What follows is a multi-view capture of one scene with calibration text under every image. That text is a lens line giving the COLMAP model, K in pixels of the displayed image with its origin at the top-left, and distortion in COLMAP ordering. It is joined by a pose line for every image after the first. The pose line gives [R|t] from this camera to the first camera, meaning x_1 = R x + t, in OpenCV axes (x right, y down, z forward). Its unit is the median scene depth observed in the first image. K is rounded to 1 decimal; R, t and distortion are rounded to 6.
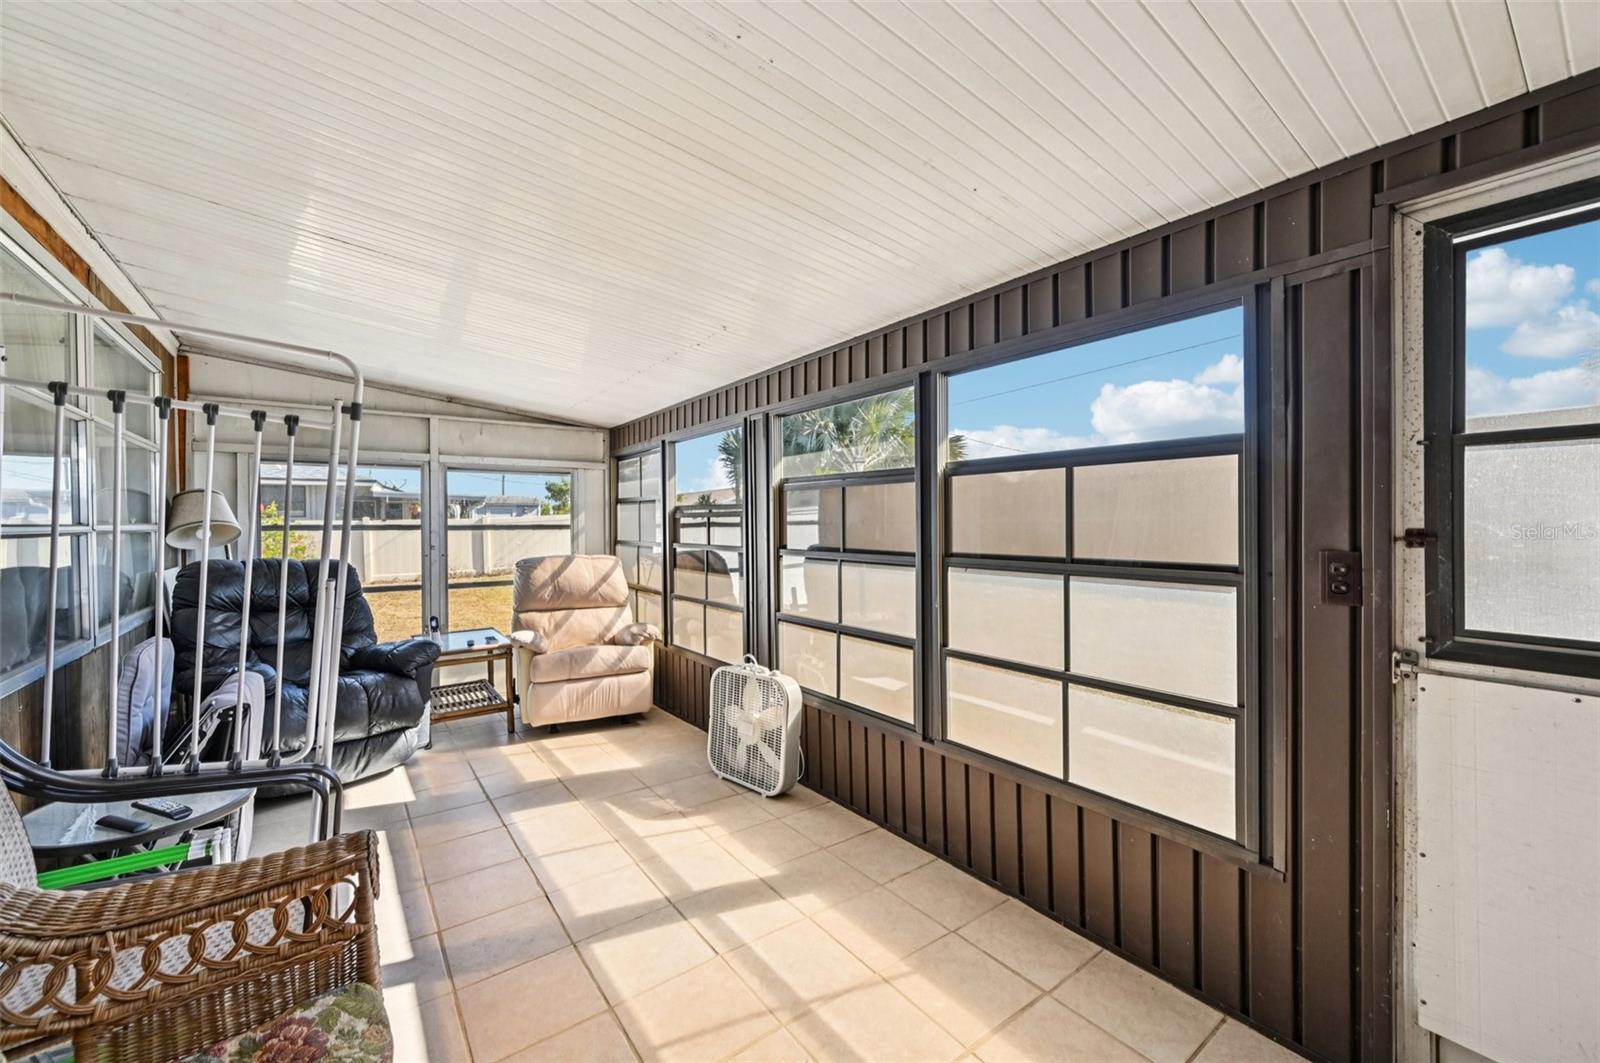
lens RADIAL K [[632.1, 0, 799.4], [0, 632.1, 536.7], [0, 0, 1]] dist [-0.000016, 0.000348]
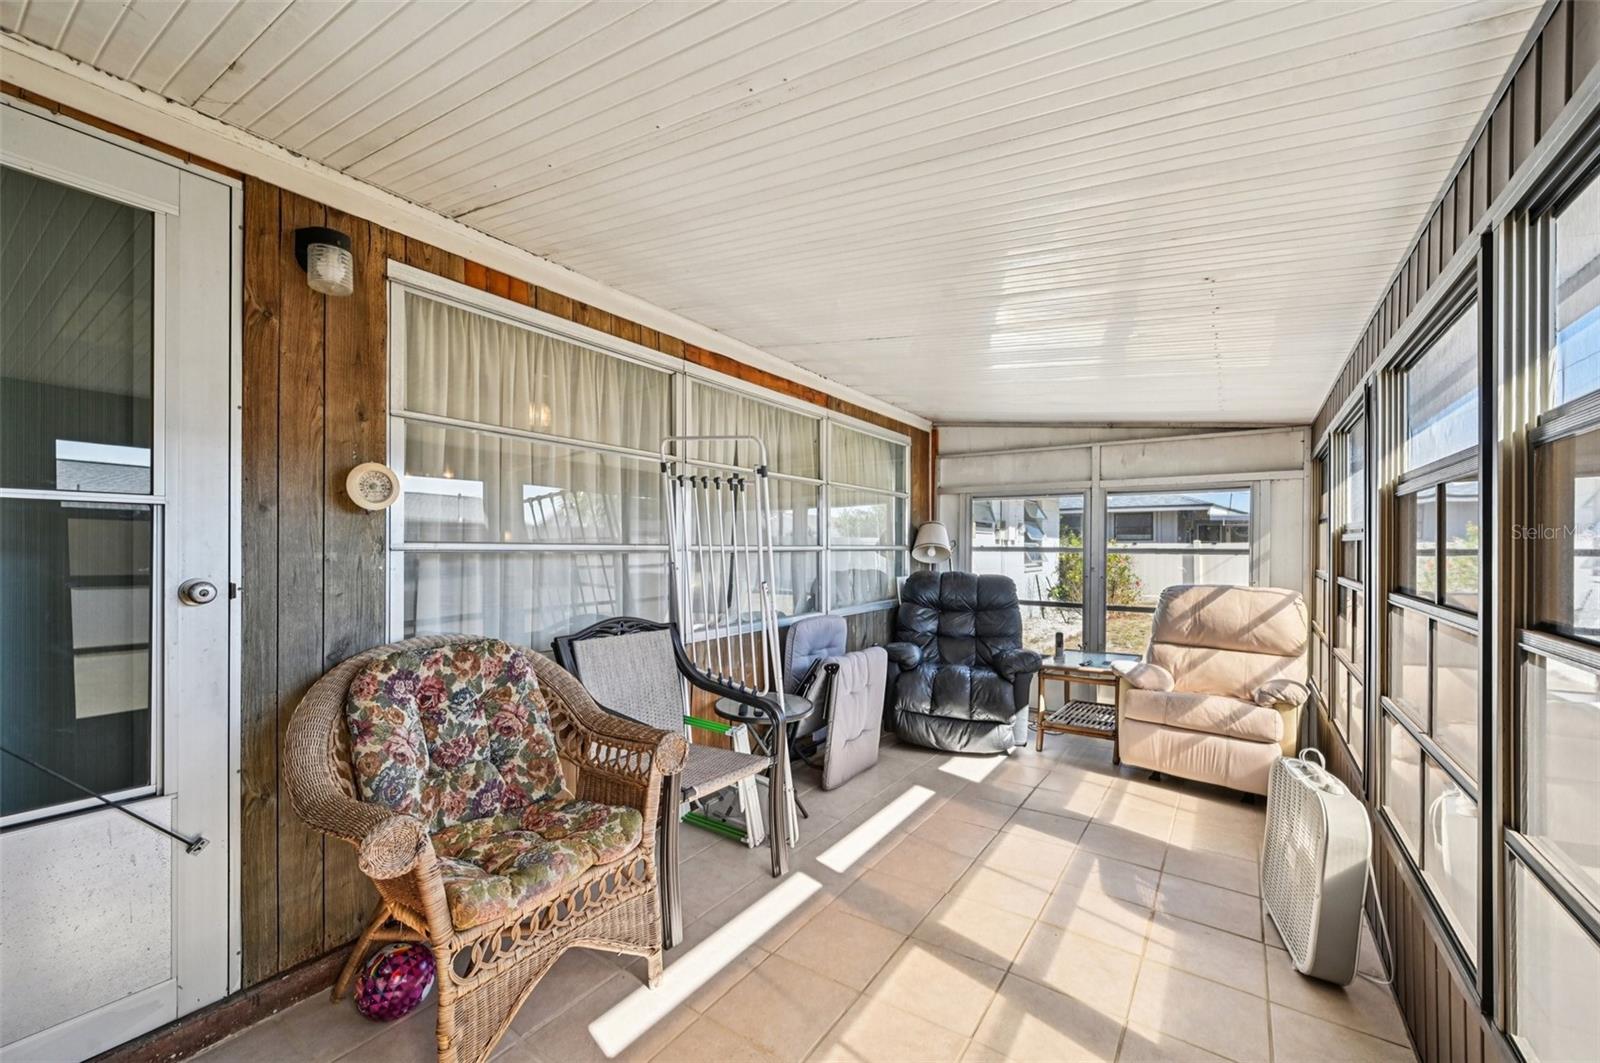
lens RADIAL K [[634.3, 0, 807.5], [0, 634.3, 557.3], [0, 0, 1]] dist [-0.000237, 0.000197]
pose [[0.337134, 0.022800, -0.941181, 0.287873], [-0.026299, 0.999545, 0.014793, -0.007018], [0.941089, 0.019765, 0.337580, 0.223386]]
